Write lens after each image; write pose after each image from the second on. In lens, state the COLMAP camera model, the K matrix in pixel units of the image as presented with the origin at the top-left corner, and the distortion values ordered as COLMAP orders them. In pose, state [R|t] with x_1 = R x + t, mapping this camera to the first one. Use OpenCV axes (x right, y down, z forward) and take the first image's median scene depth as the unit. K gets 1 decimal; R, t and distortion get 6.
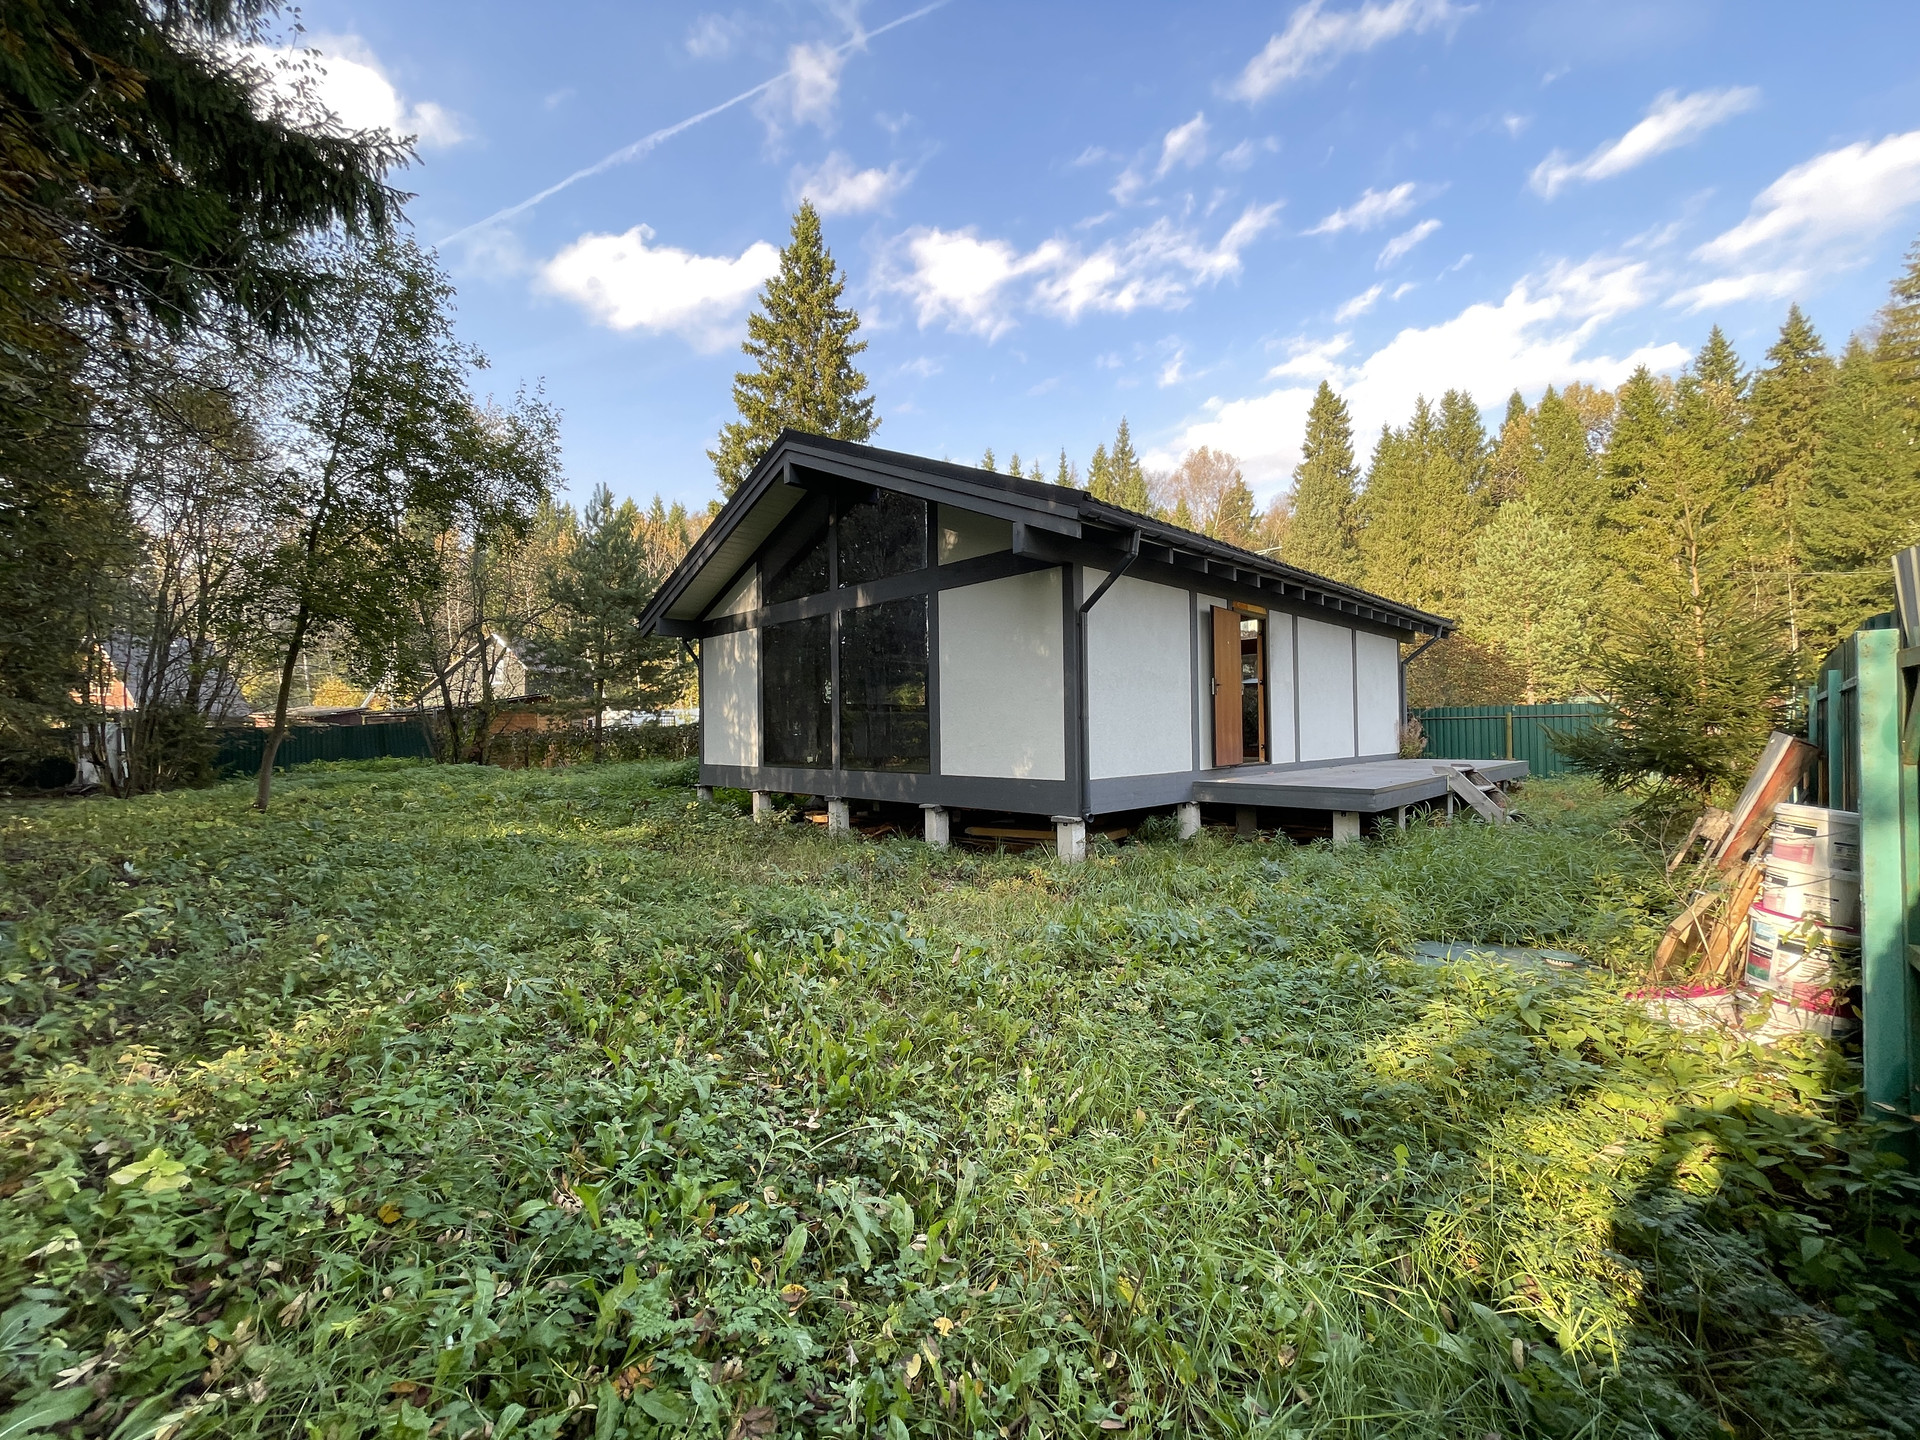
lens RADIAL K [[771.3, 0, 959.0], [0, 771.3, 724.4], [0, 0, 1]] dist [-0.002485, -0.000507]
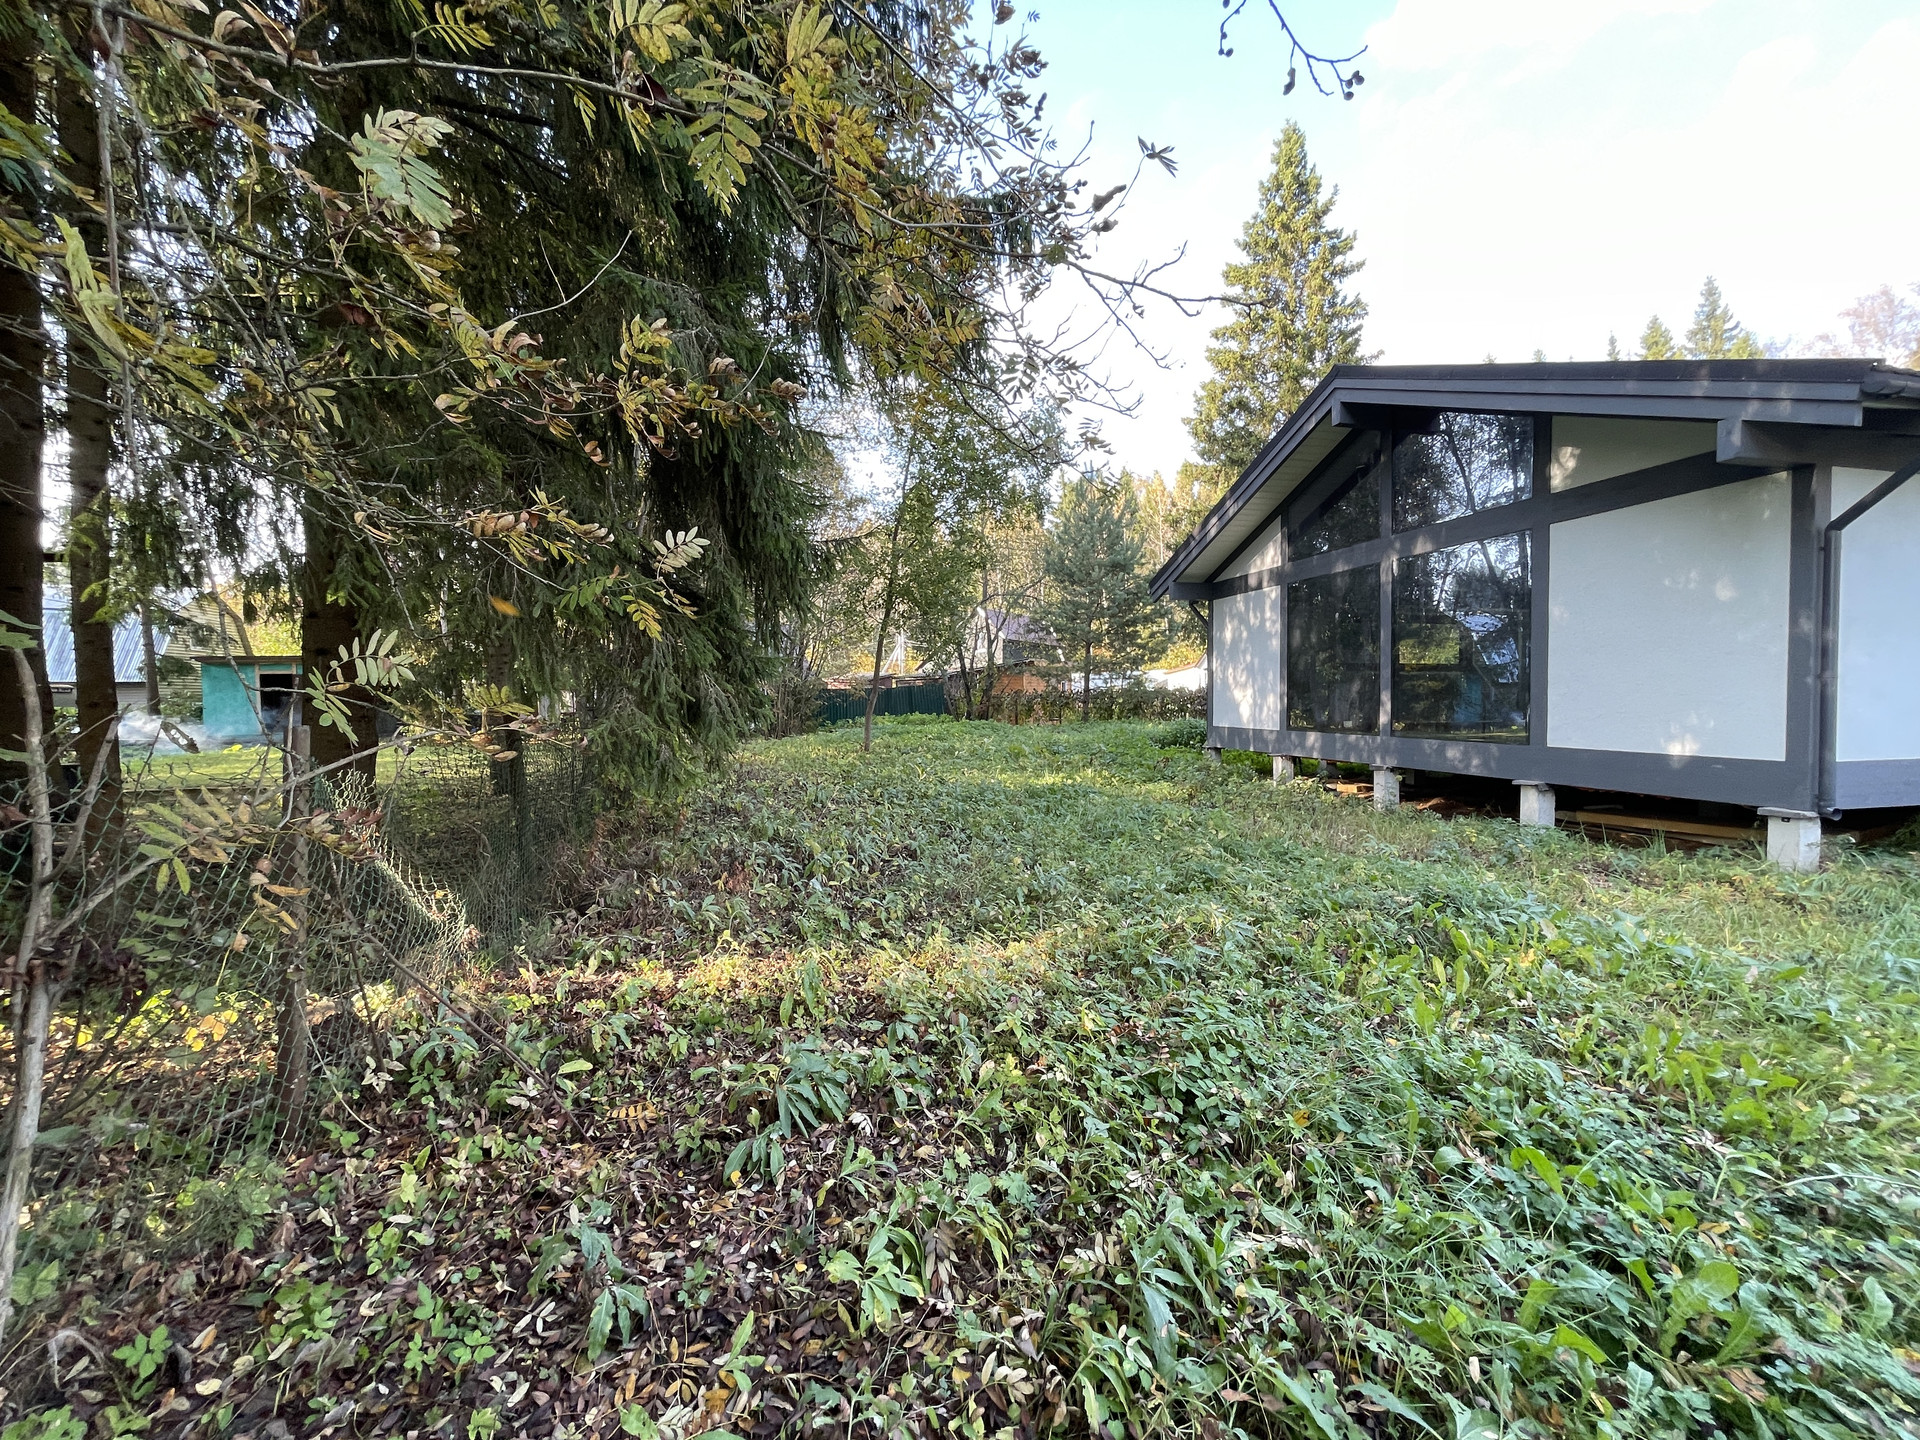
lens RADIAL K [[771.3, 0, 957.7], [0, 771.3, 714.9], [0, 0, 1]] dist [-0.002485, -0.000507]
pose [[0.856670, 0.021325, -0.515423, -0.097746], [-0.003444, 0.999359, 0.035623, 0.002566], [0.515853, -0.028742, 0.856195, -0.027477]]
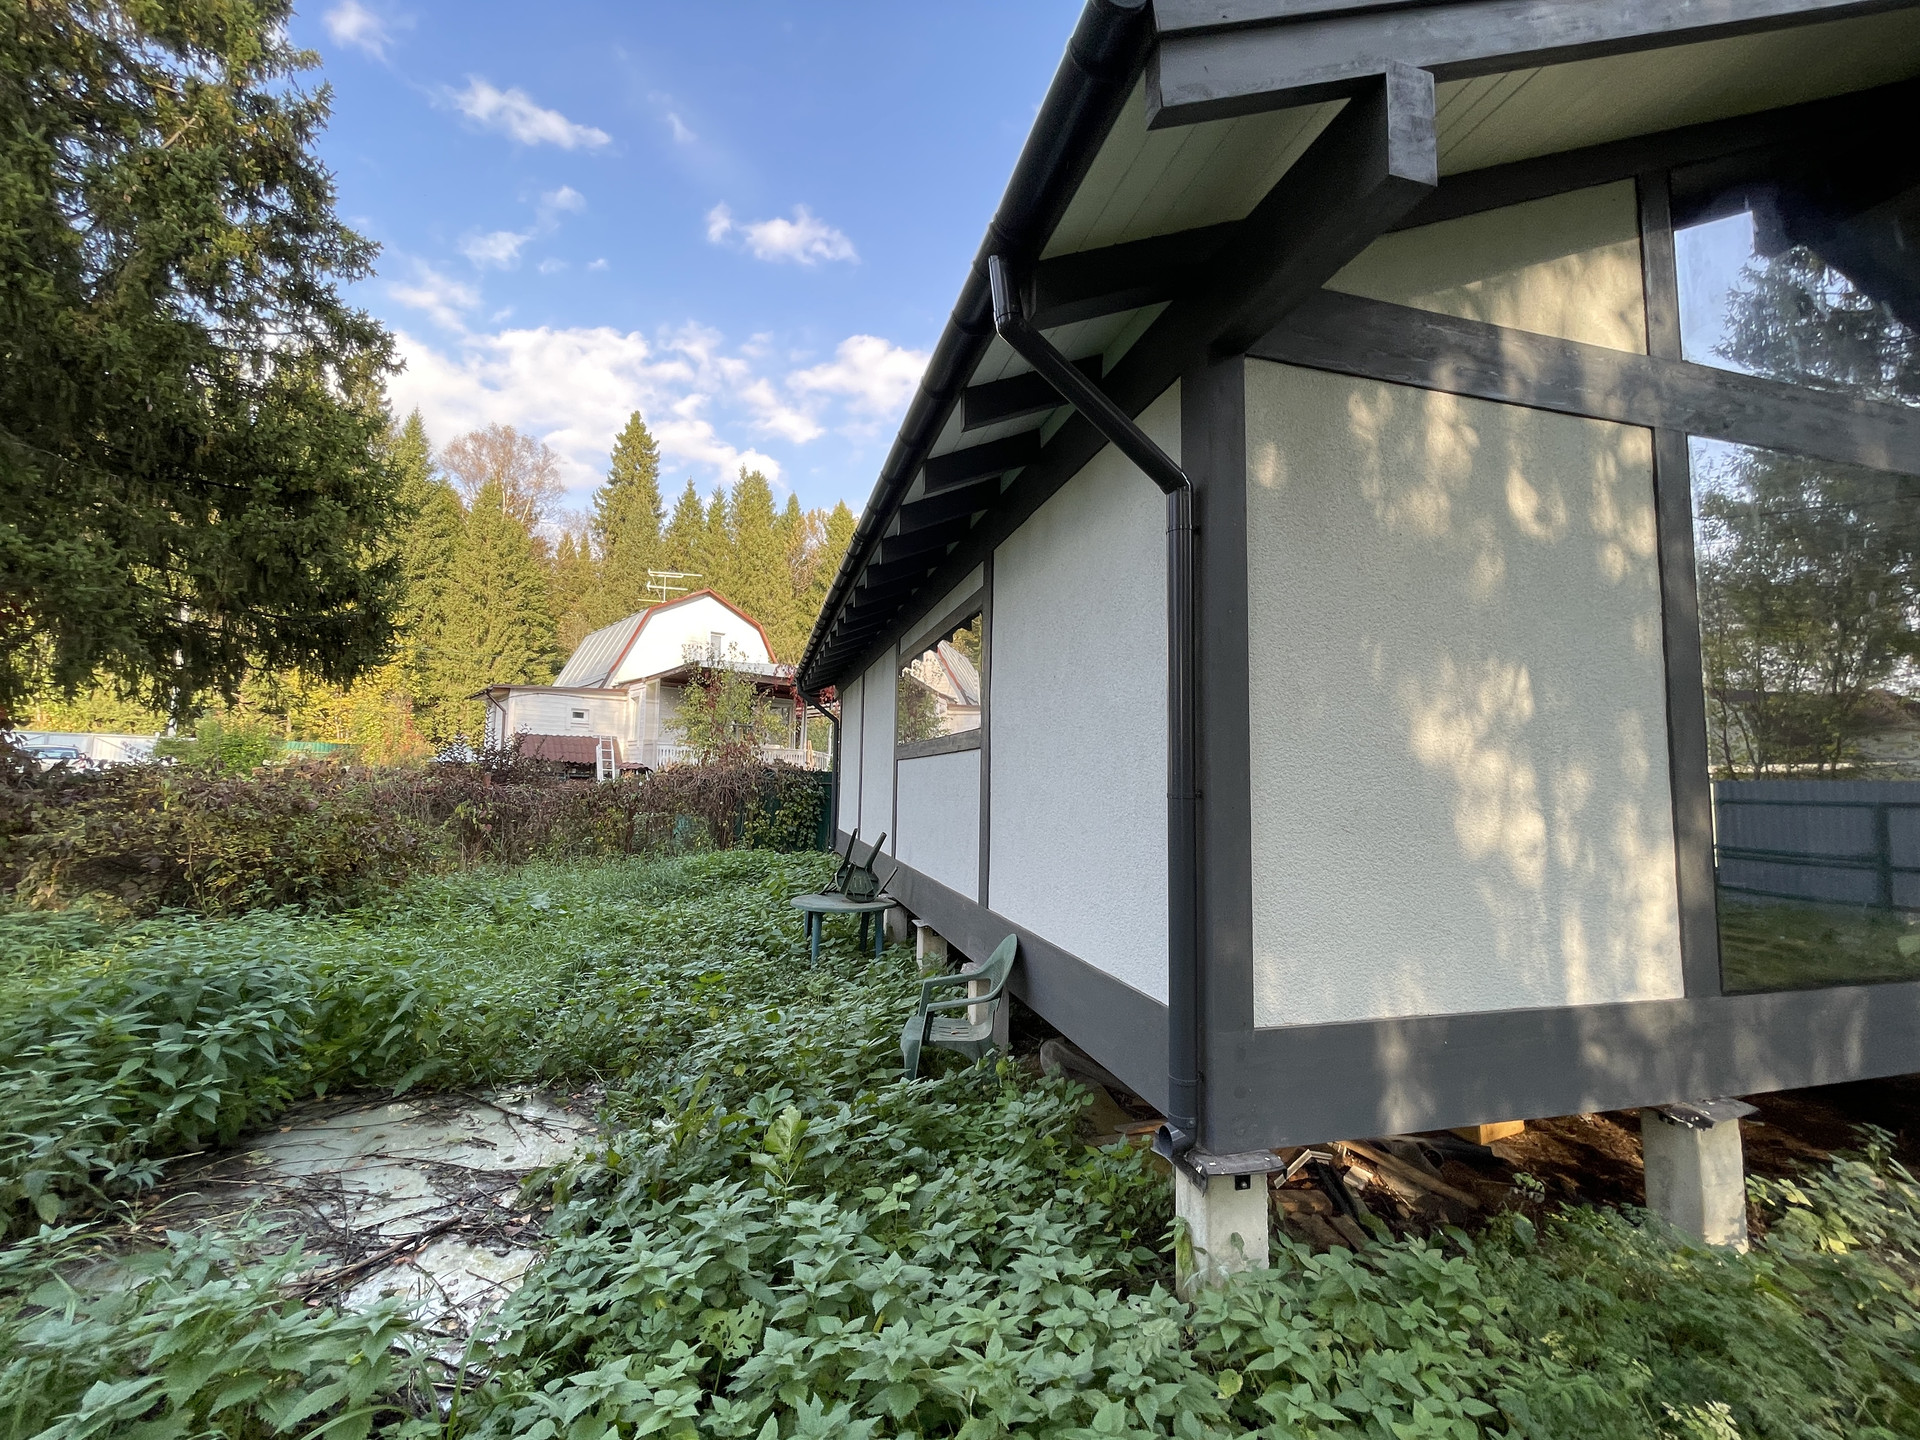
lens RADIAL K [[771.3, 0, 938.5], [0, 771.3, 723.2], [0, 0, 1]] dist [-0.002485, -0.000507]
pose [[0.470364, 0.096159, 0.877218, -0.527952], [-0.029492, 0.995203, -0.093279, -0.000470], [-0.881980, 0.018004, 0.470943, 0.985412]]
